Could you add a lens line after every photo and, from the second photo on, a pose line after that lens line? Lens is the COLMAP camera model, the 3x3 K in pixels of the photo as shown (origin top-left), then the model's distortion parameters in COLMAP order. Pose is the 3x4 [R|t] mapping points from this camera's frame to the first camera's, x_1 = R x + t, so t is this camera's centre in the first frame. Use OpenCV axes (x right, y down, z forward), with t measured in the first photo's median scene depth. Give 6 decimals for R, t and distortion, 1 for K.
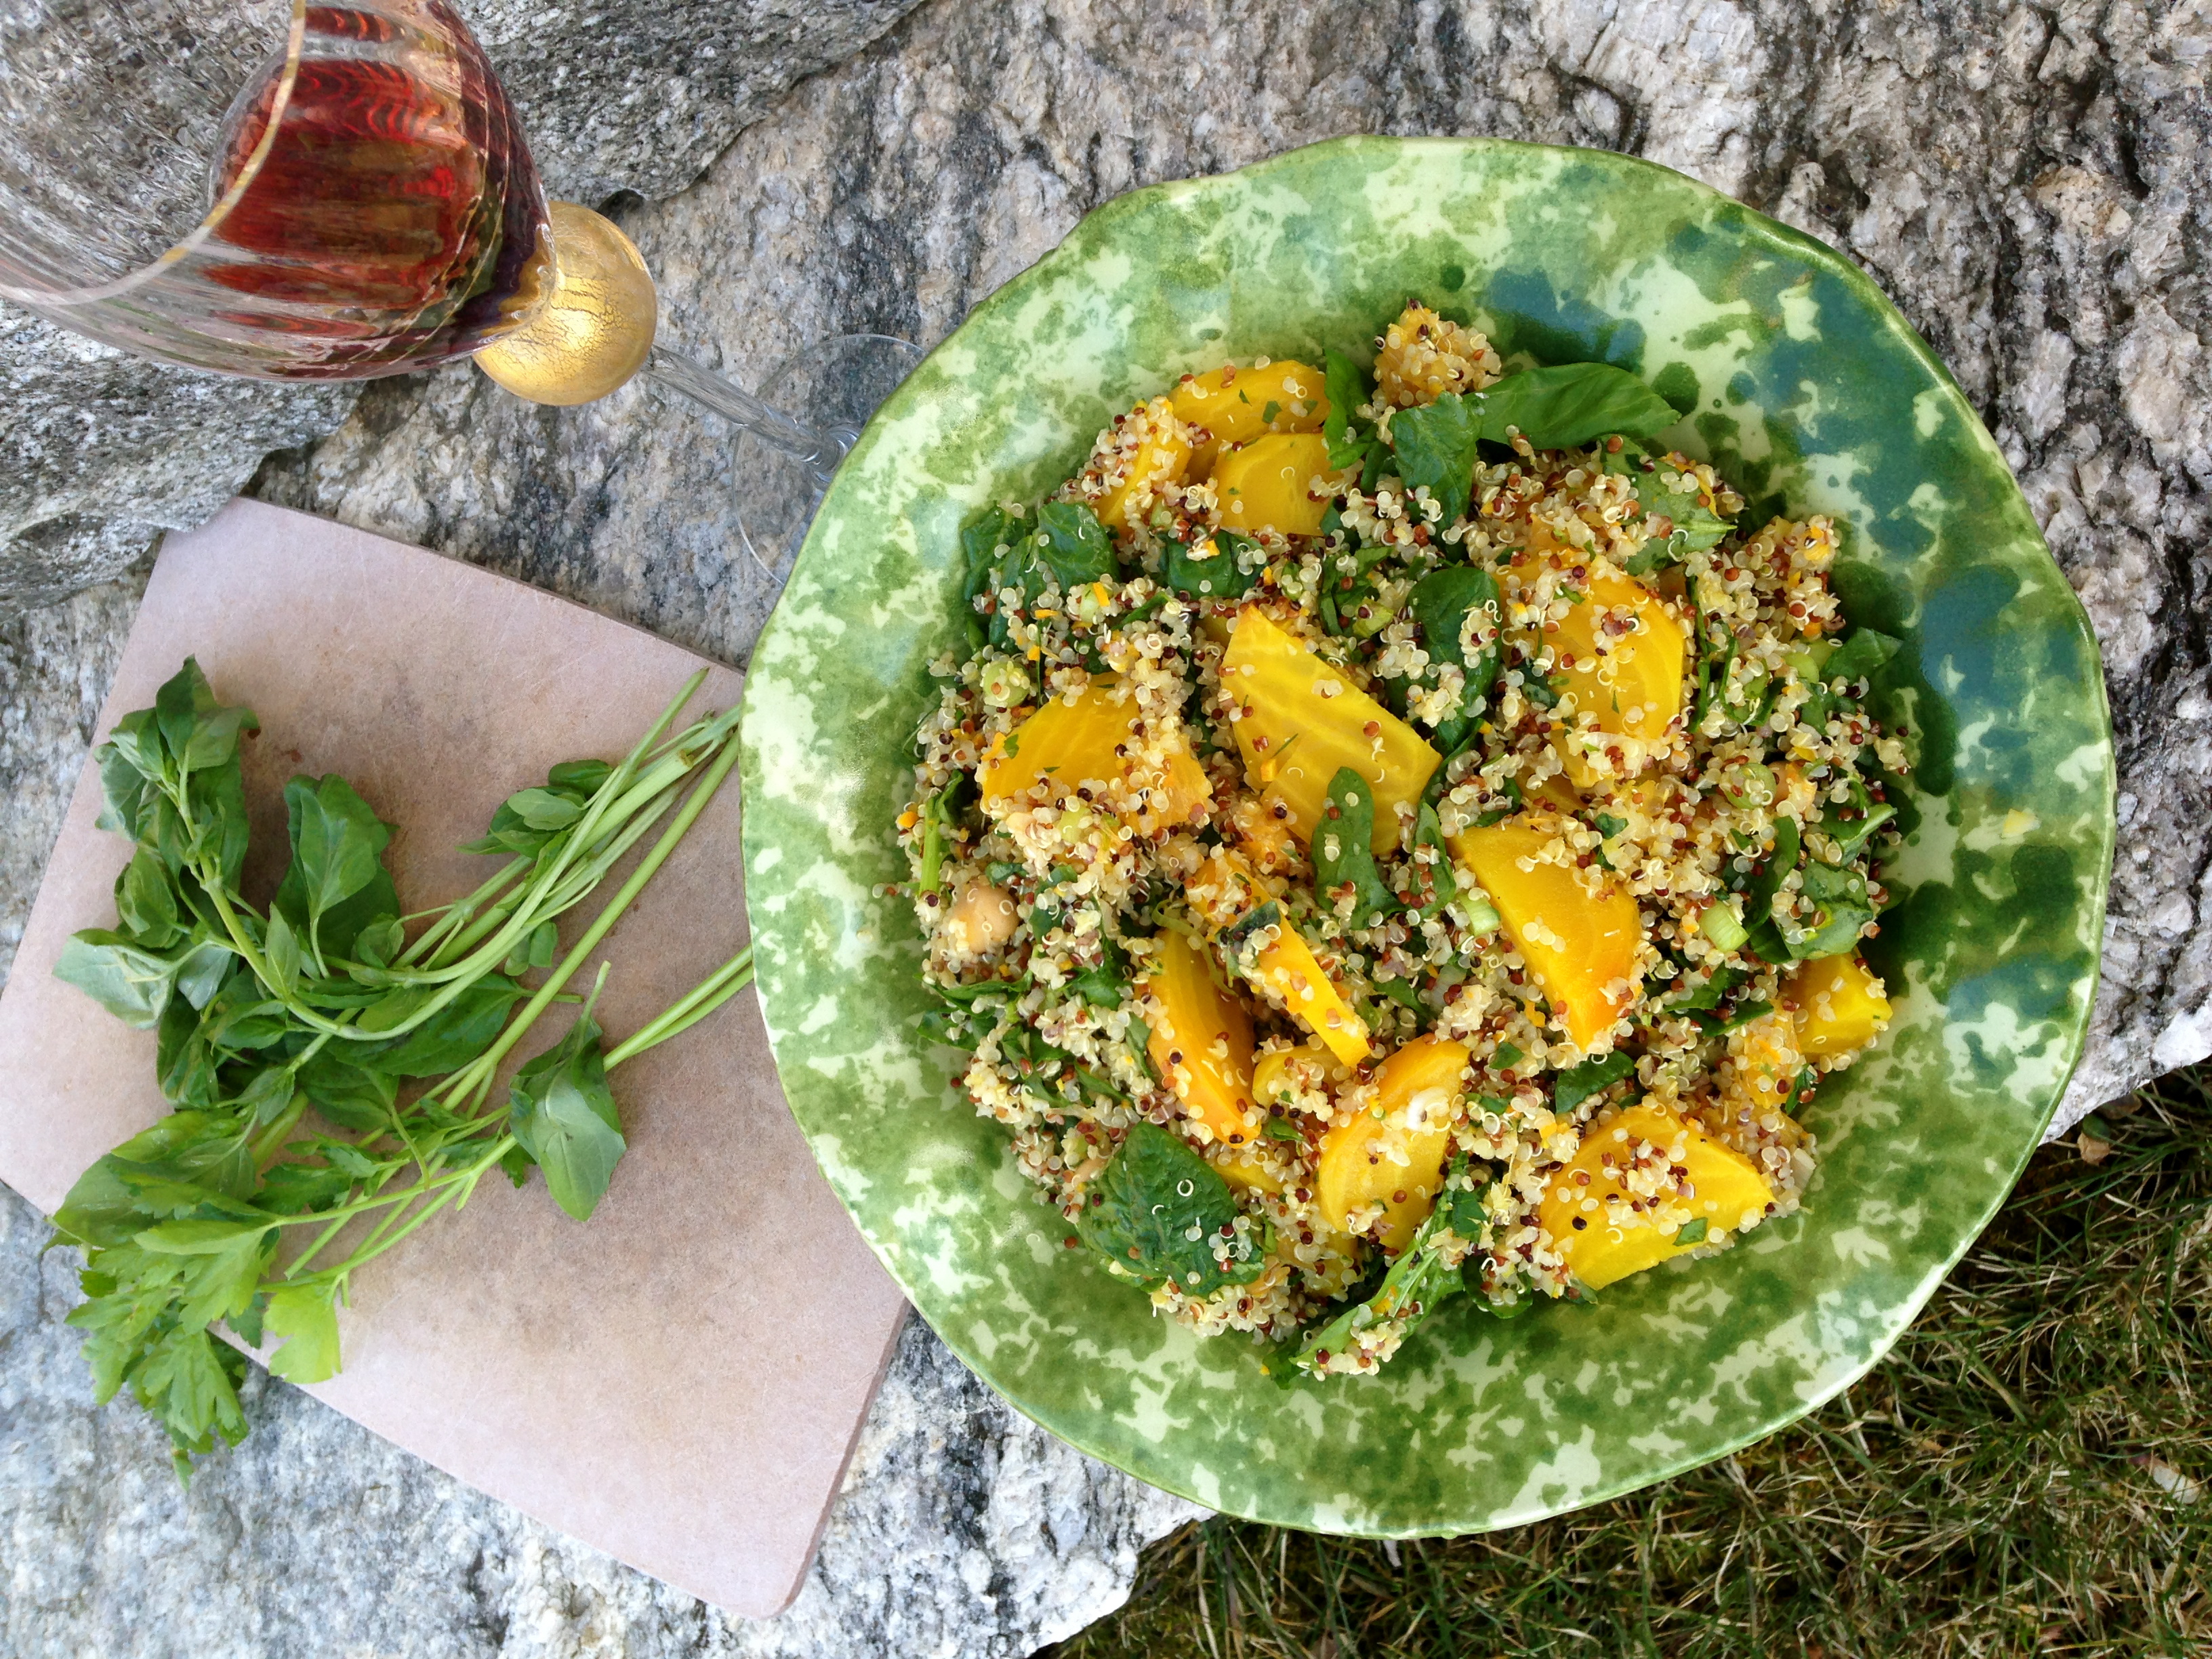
lens RADIAL K [[2061.0, 0, 1038.6], [0, 2061.0, 827.5], [0, 0, 1]] dist [0.044326, 0.000000]
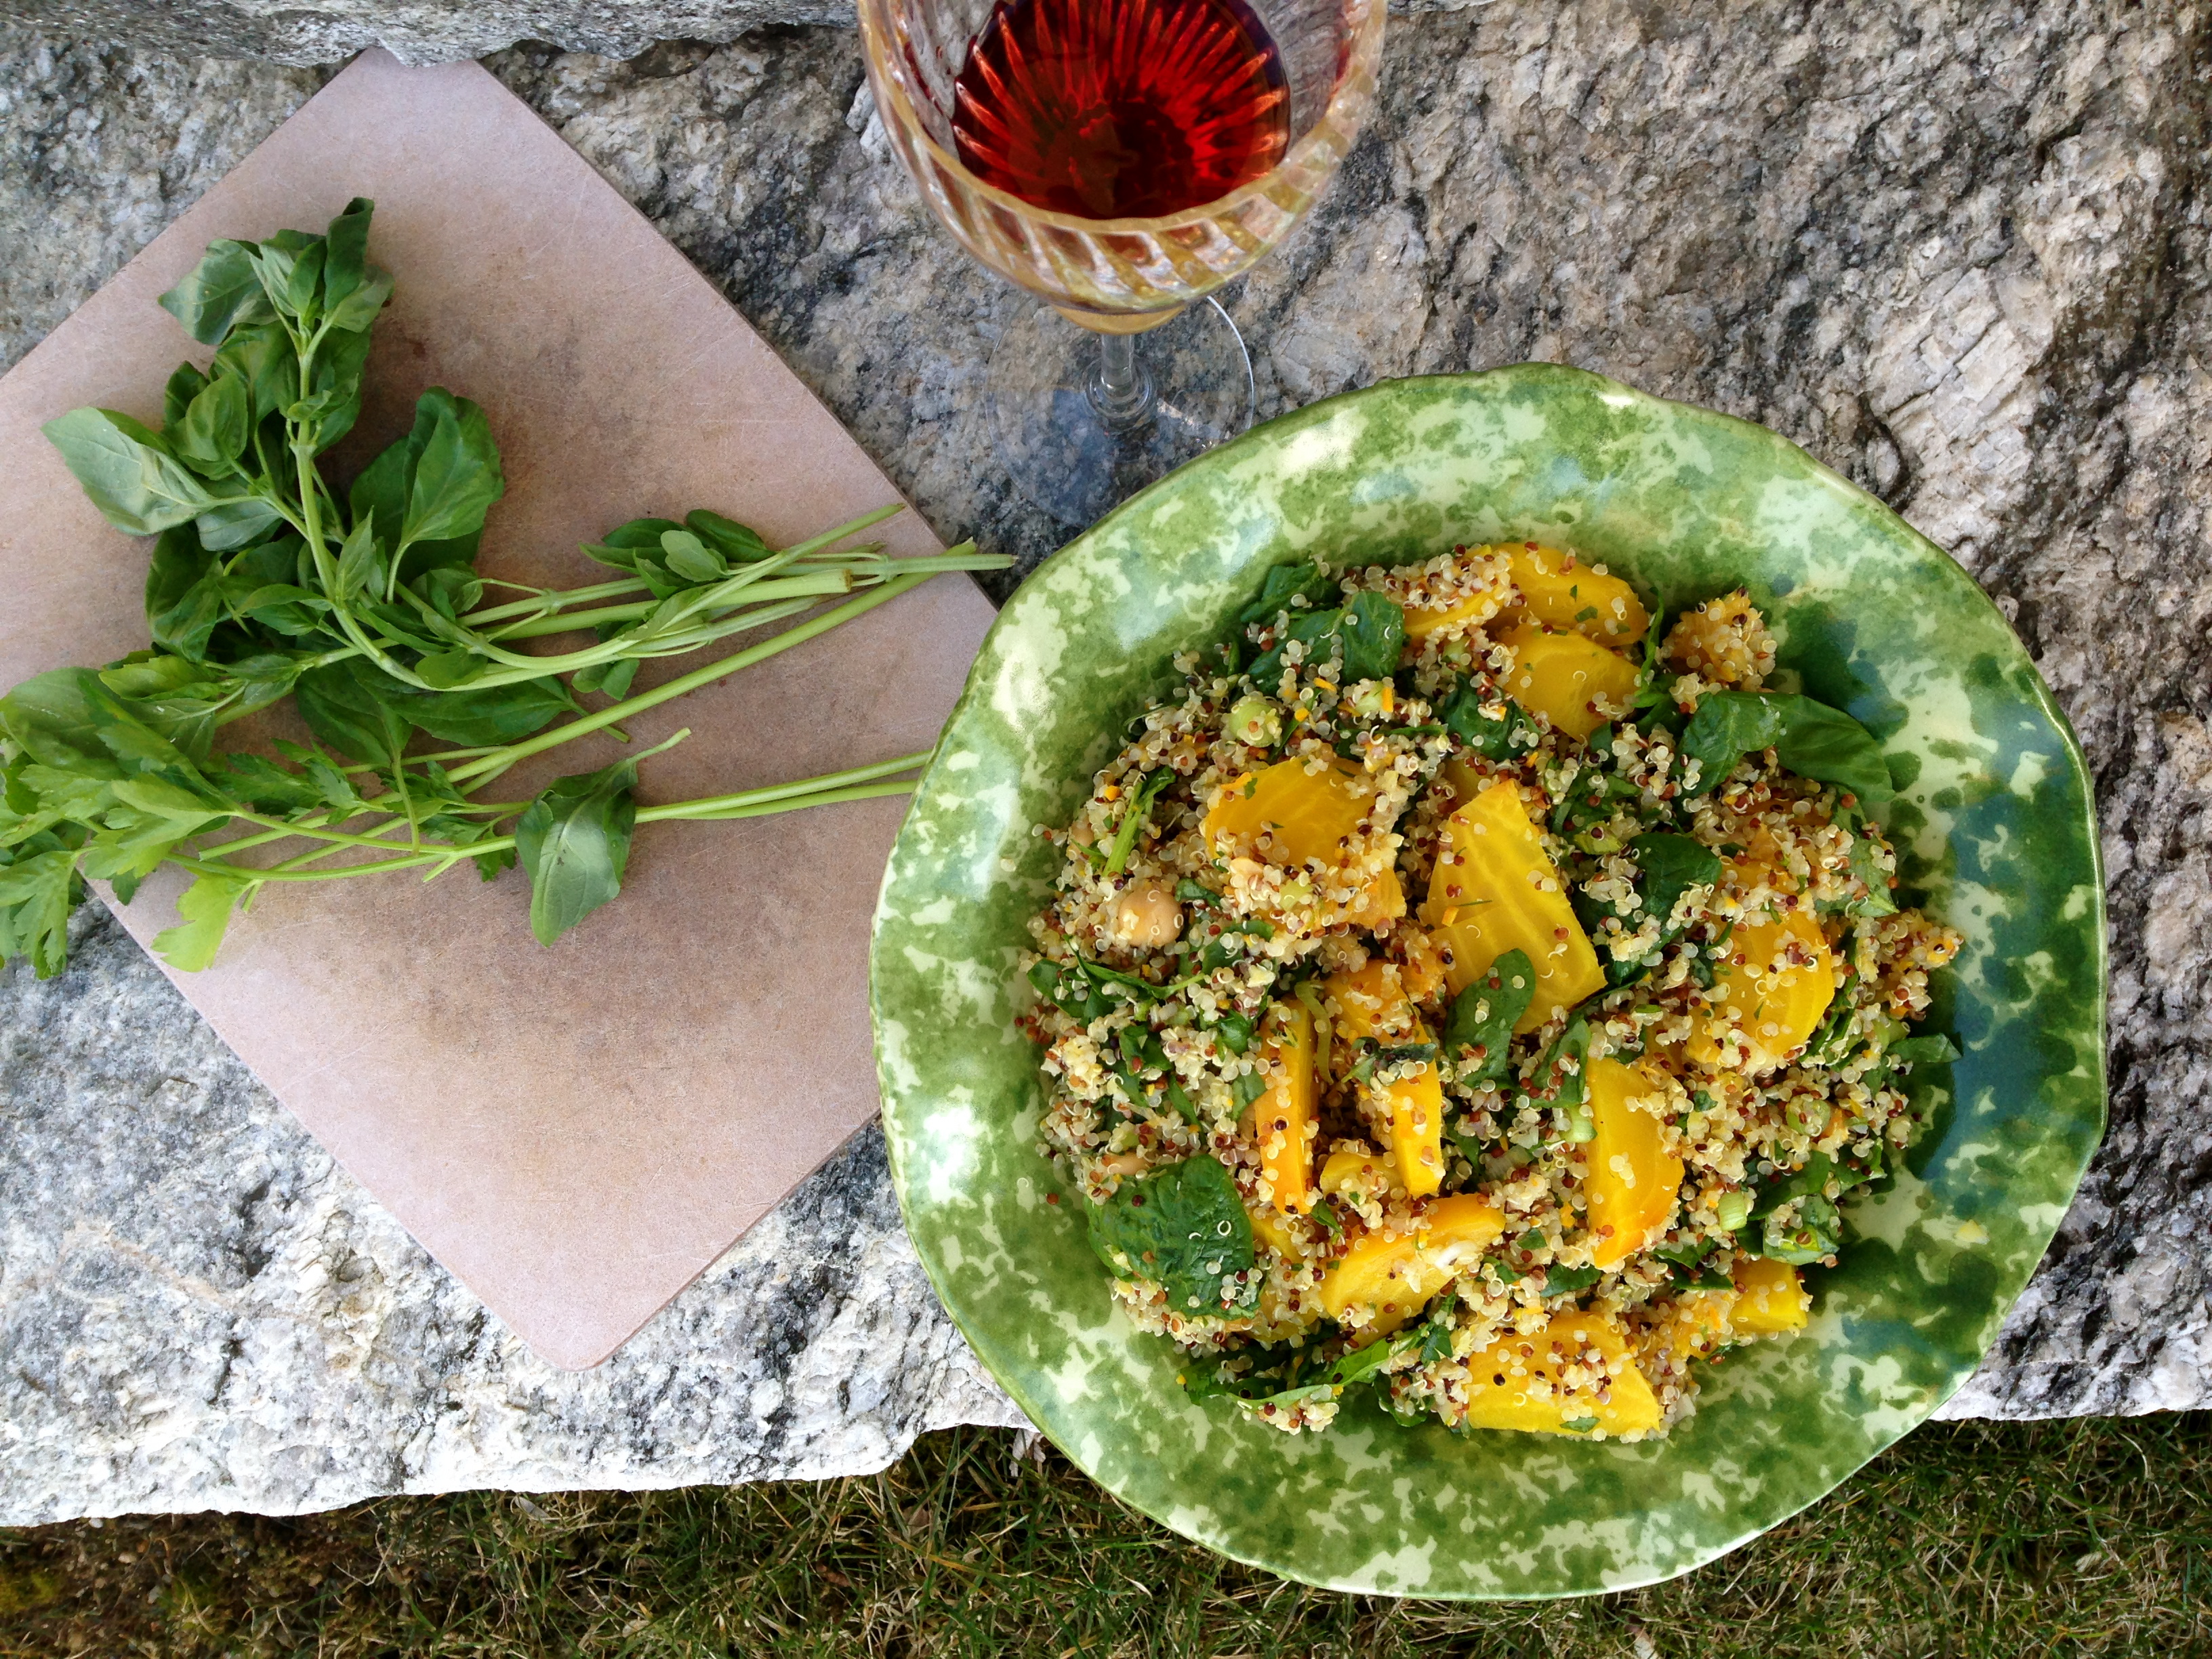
lens RADIAL K [[2061.0, 0, 1051.7], [0, 2061.0, 821.0], [0, 0, 1]] dist [0.044326, 0.000000]
pose [[0.860894, 0.419663, 0.287654, -0.399946], [-0.452426, 0.890074, 0.055481, -0.036736], [-0.232750, -0.177905, 0.956126, 0.001851]]
